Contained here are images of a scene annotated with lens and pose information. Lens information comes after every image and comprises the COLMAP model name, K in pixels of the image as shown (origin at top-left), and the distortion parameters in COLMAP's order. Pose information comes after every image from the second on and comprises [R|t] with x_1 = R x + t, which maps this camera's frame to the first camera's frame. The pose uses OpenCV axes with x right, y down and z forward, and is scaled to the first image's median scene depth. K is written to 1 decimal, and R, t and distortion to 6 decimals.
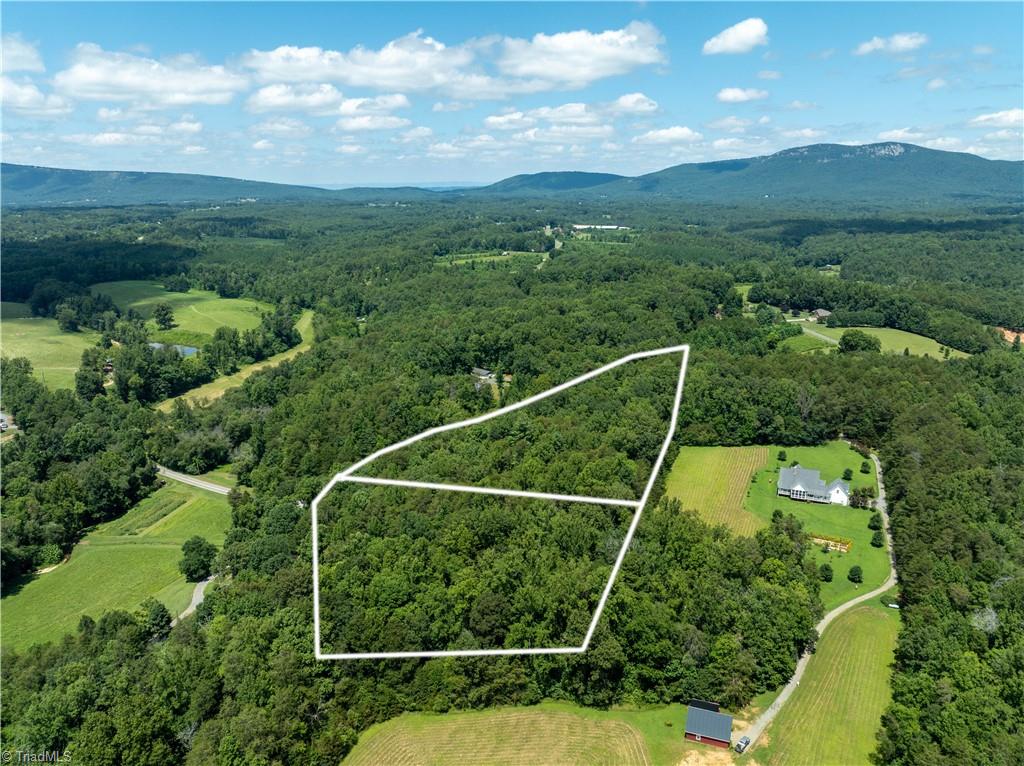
lens RADIAL K [[722.8, 0, 516.3], [0, 722.8, 397.0], [0, 0, 1]] dist [-0.042019, 0.011668]
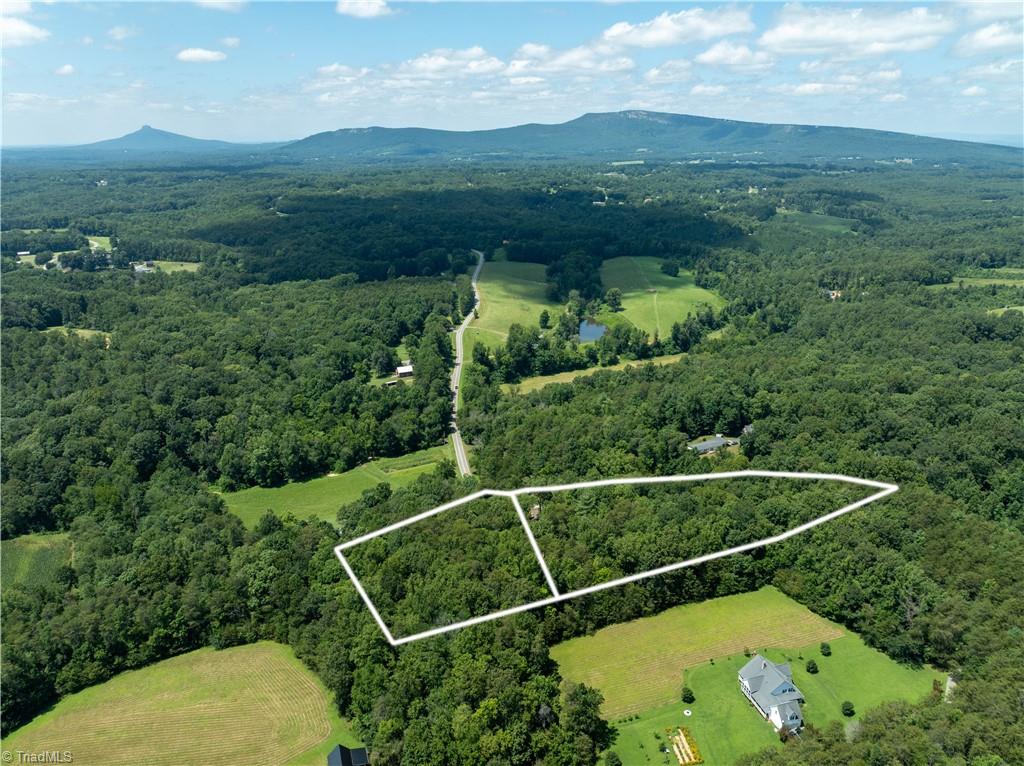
lens RADIAL K [[722.8, 0, 516.3], [0, 722.8, 397.0], [0, 0, 1]] dist [-0.042019, 0.011668]
pose [[0.636365, 0.268300, -0.723225, 0.621506], [-0.215865, 0.962043, 0.166958, -0.243036], [0.740568, 0.049873, 0.670128, 0.158785]]
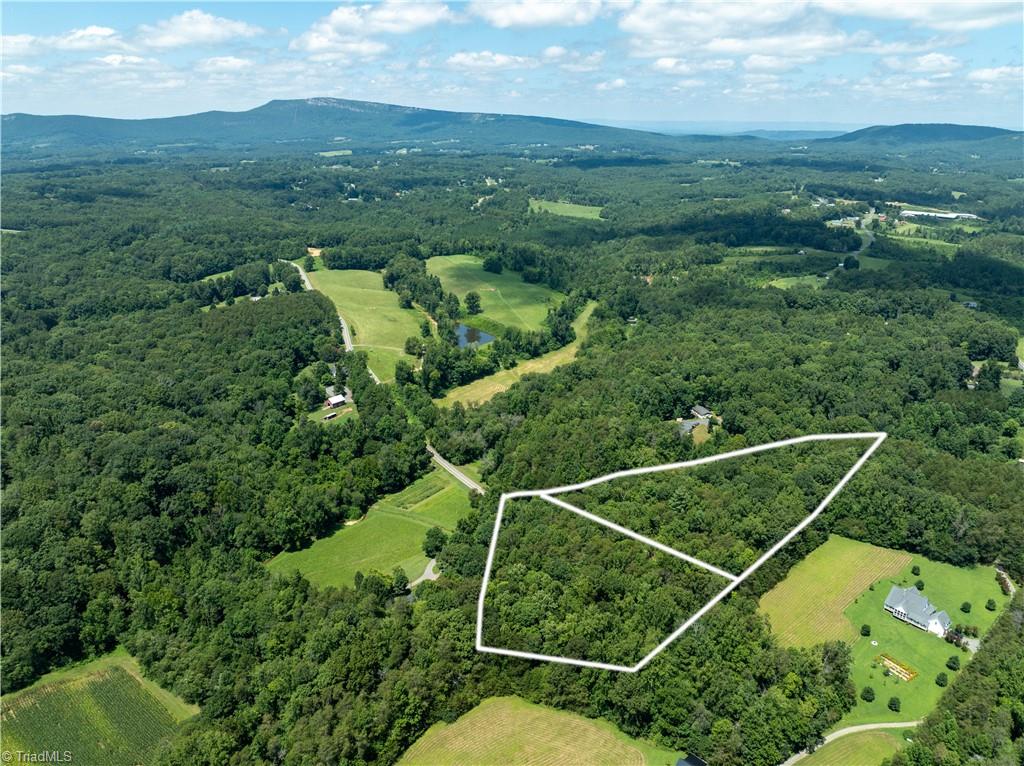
lens RADIAL K [[722.8, 0, 516.3], [0, 722.8, 397.0], [0, 0, 1]] dist [-0.042019, 0.011668]
pose [[0.899858, 0.169489, -0.401908, 0.200648], [-0.134706, 0.984362, 0.113514, -0.205961], [0.414862, -0.048007, 0.908617, -0.212449]]
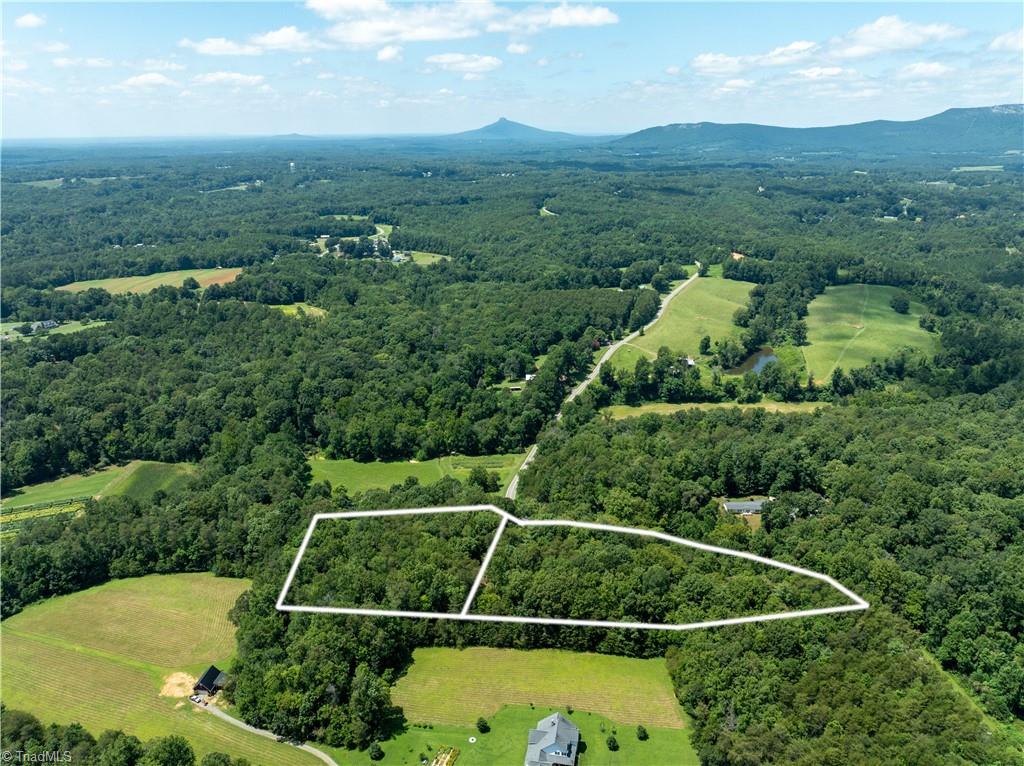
lens RADIAL K [[722.8, 0, 516.3], [0, 722.8, 397.0], [0, 0, 1]] dist [-0.042019, 0.011668]
pose [[0.232805, 0.346551, -0.908683, 0.886603], [-0.267824, 0.921072, 0.282659, -0.432244], [0.934918, 0.177562, 0.307245, 0.521477]]
